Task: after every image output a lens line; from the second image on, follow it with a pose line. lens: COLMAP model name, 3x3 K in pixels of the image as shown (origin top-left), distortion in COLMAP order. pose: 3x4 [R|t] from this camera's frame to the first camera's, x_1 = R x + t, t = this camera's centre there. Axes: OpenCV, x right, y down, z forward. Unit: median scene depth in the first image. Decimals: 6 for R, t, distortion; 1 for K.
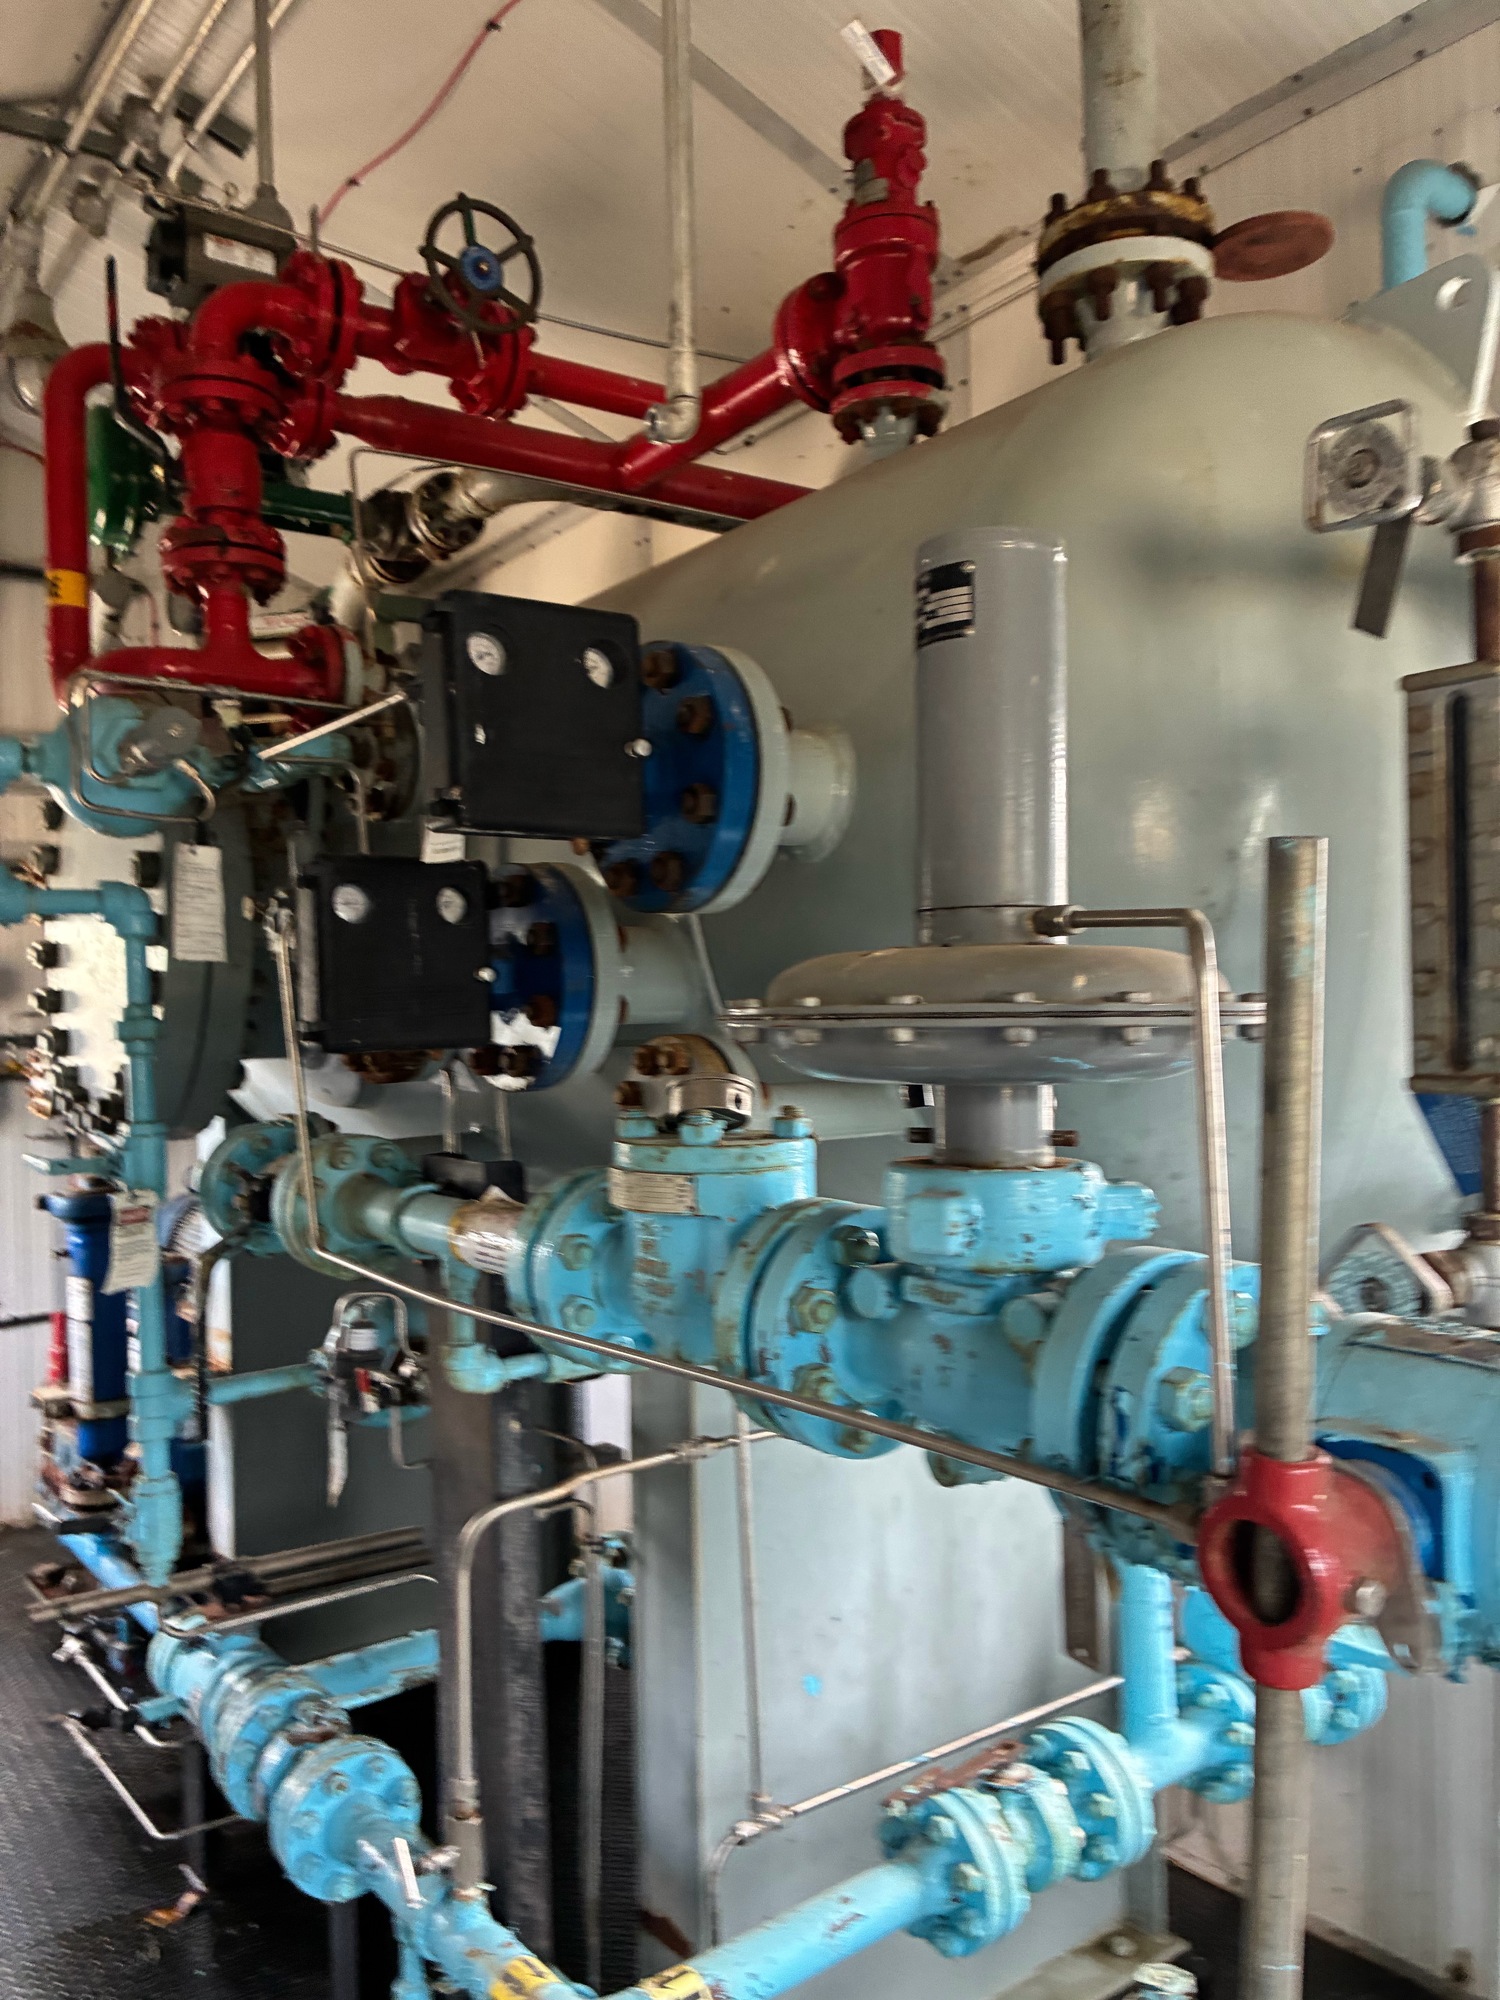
lens RADIAL K [[1527.9, 0, 731.1], [0, 1527.9, 1003.4], [0, 0, 1]] dist [0.048958, -0.061439]
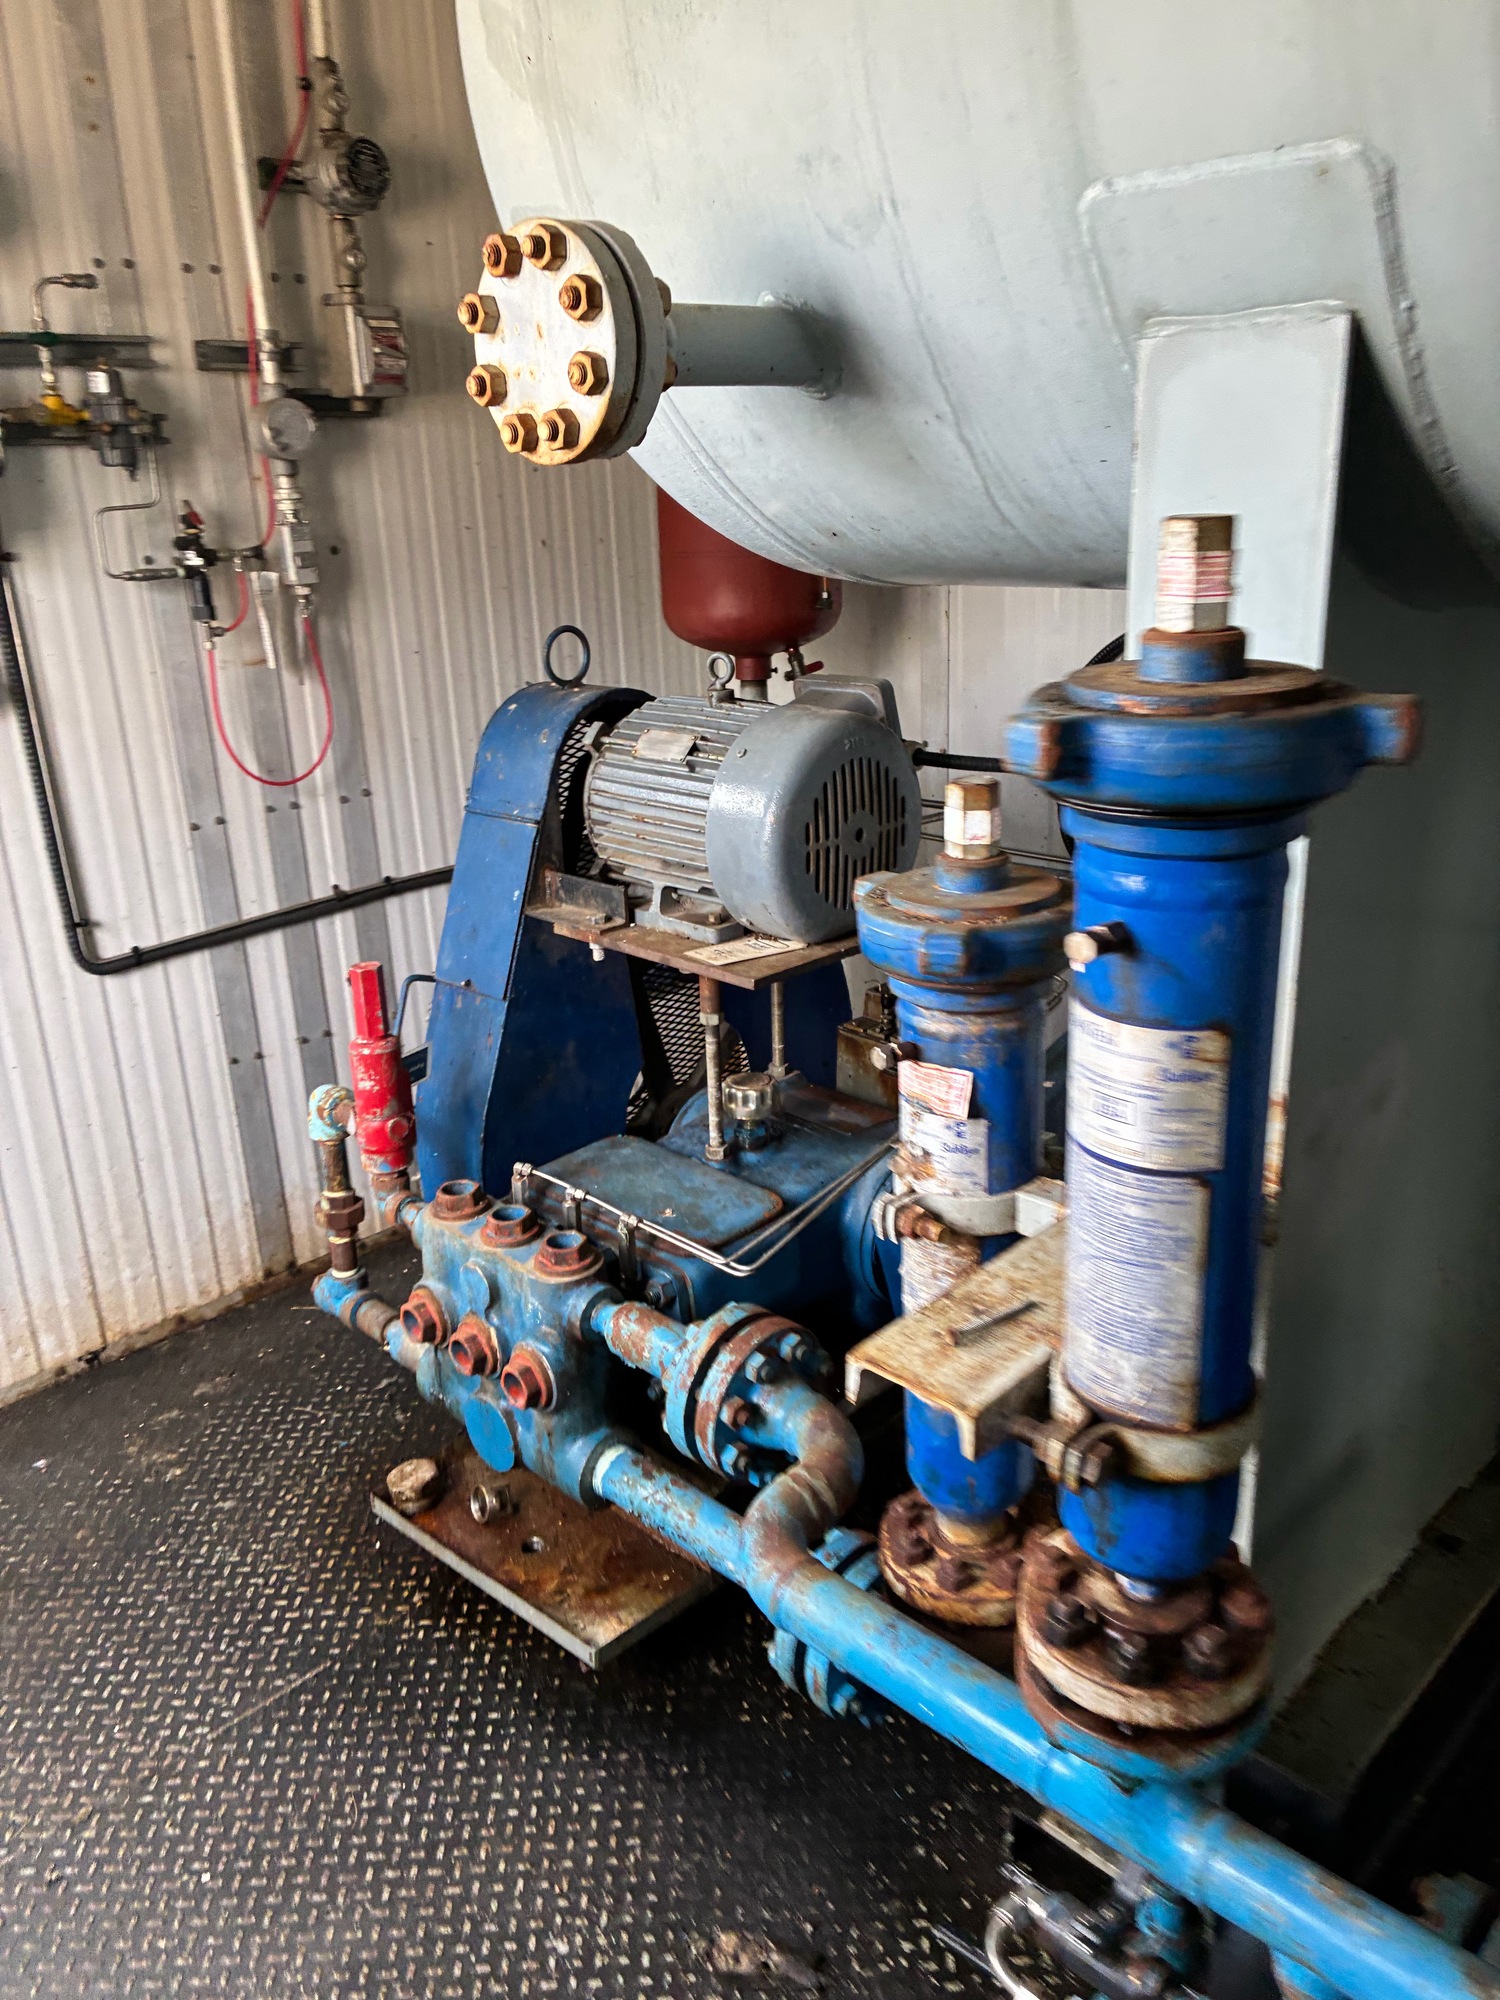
lens RADIAL K [[1527.9, 0, 743.4], [0, 1527.9, 993.7], [0, 0, 1]] dist [0.048958, -0.061439]
pose [[0.984199, -0.063239, 0.165389, -0.805889], [0.004555, 0.942781, 0.333382, 0.118802], [-0.177009, -0.327360, 0.928172, 1.134924]]
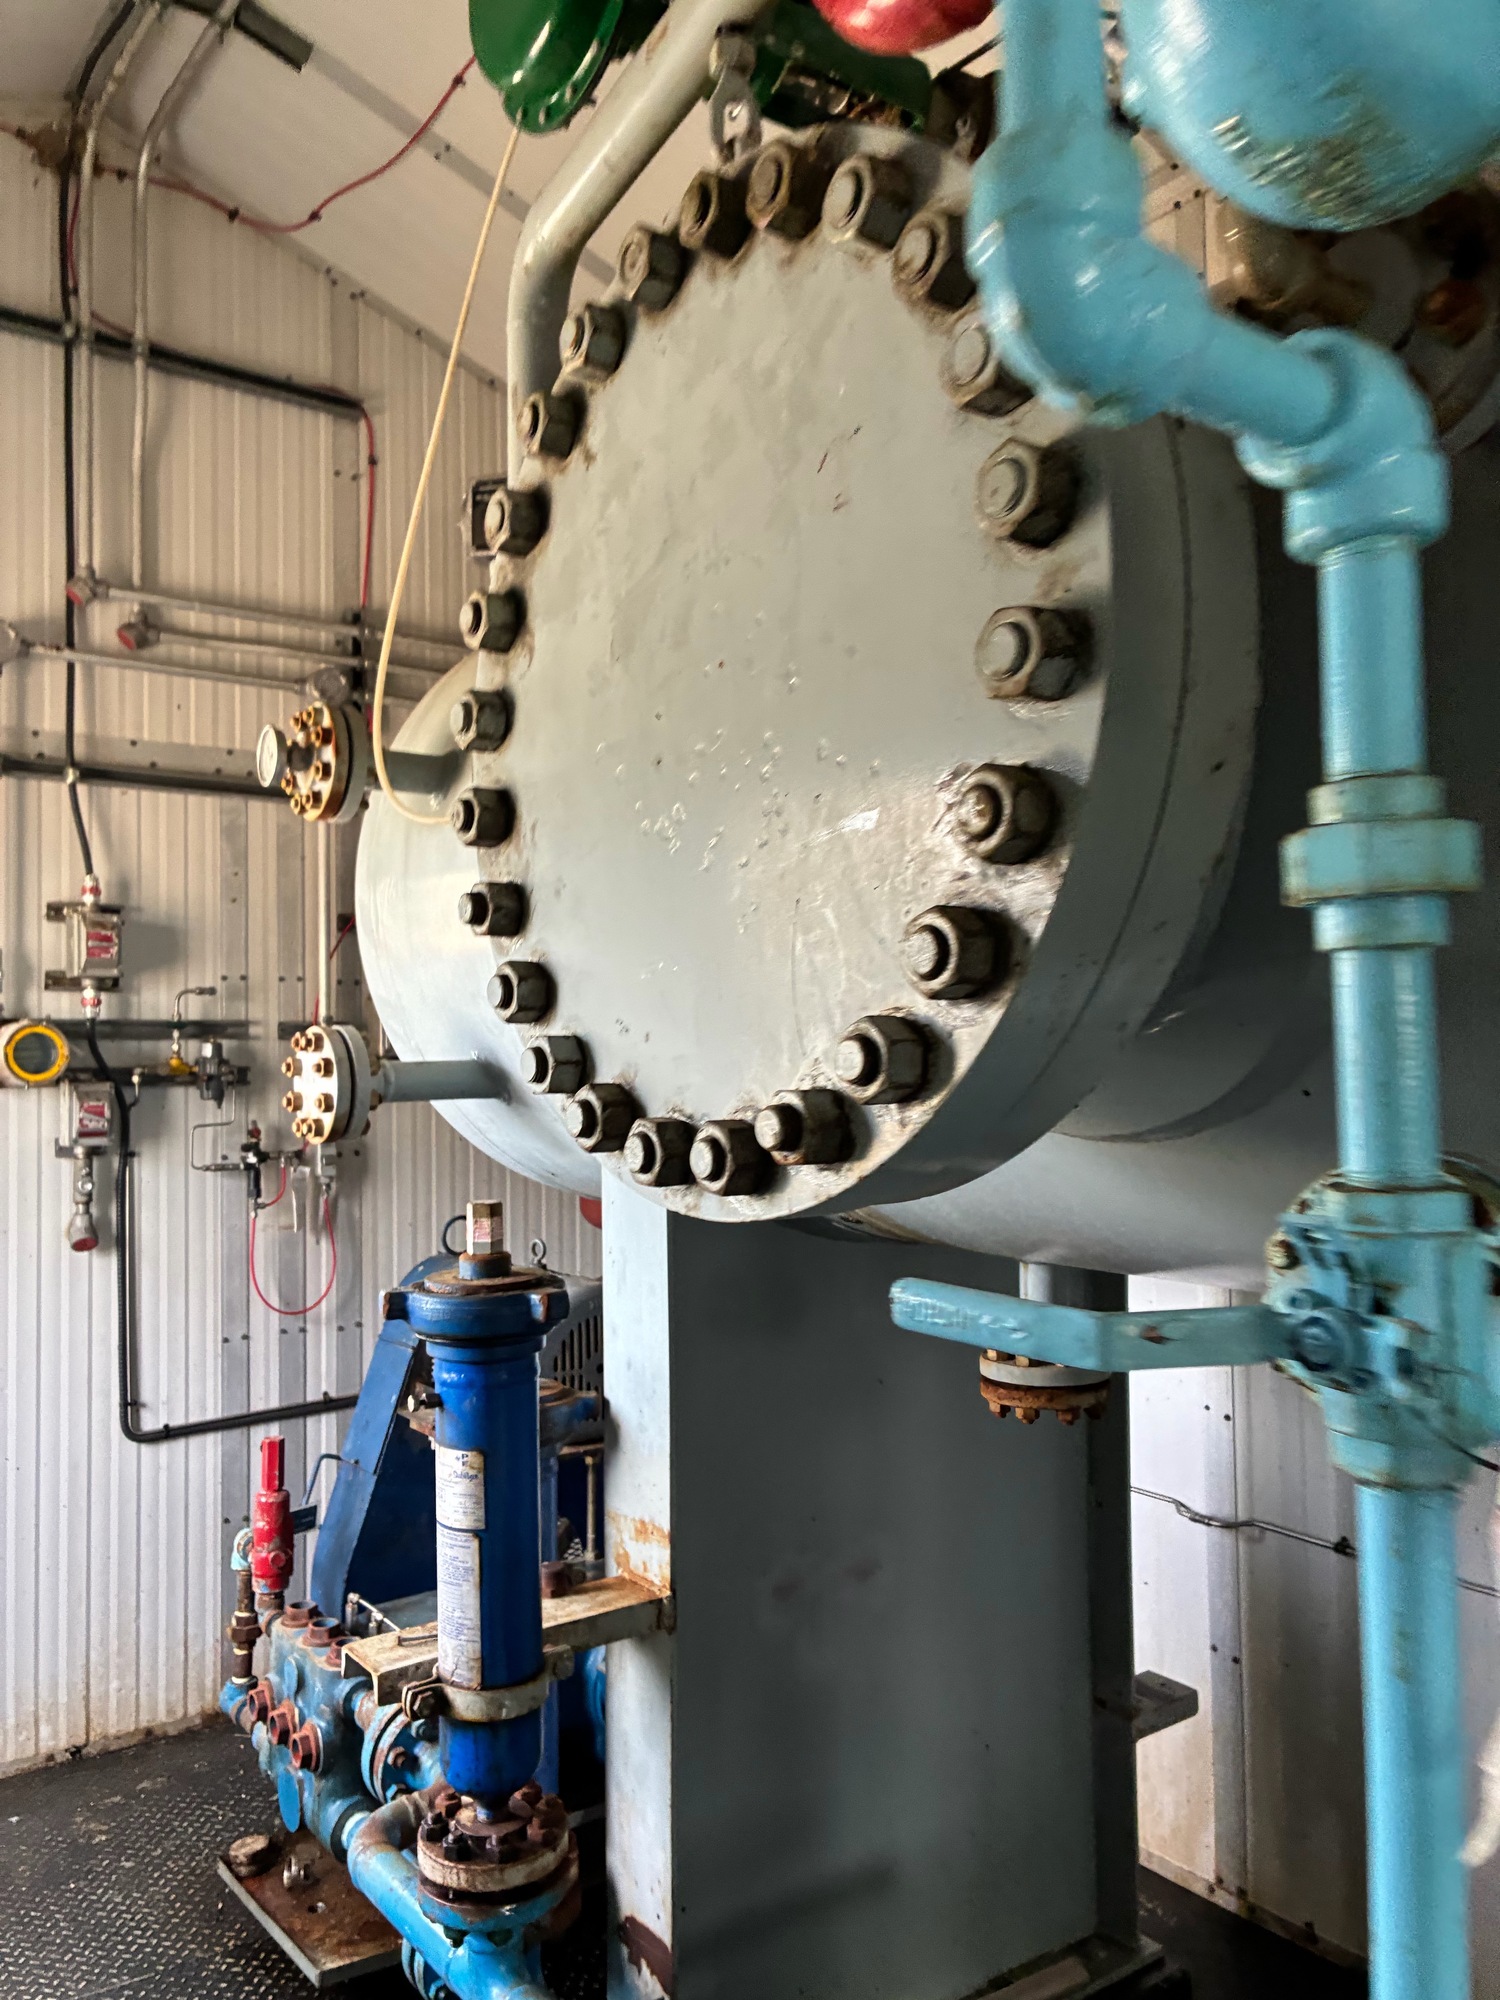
lens RADIAL K [[1527.9, 0, 674.6], [0, 1527.9, 1006.6], [0, 0, 1]] dist [0.048958, -0.061439]
pose [[0.999607, 0.024672, -0.013278, -0.527645], [-0.024864, 0.999586, -0.014509, 0.043283], [0.012914, 0.014833, 0.999807, 0.700282]]
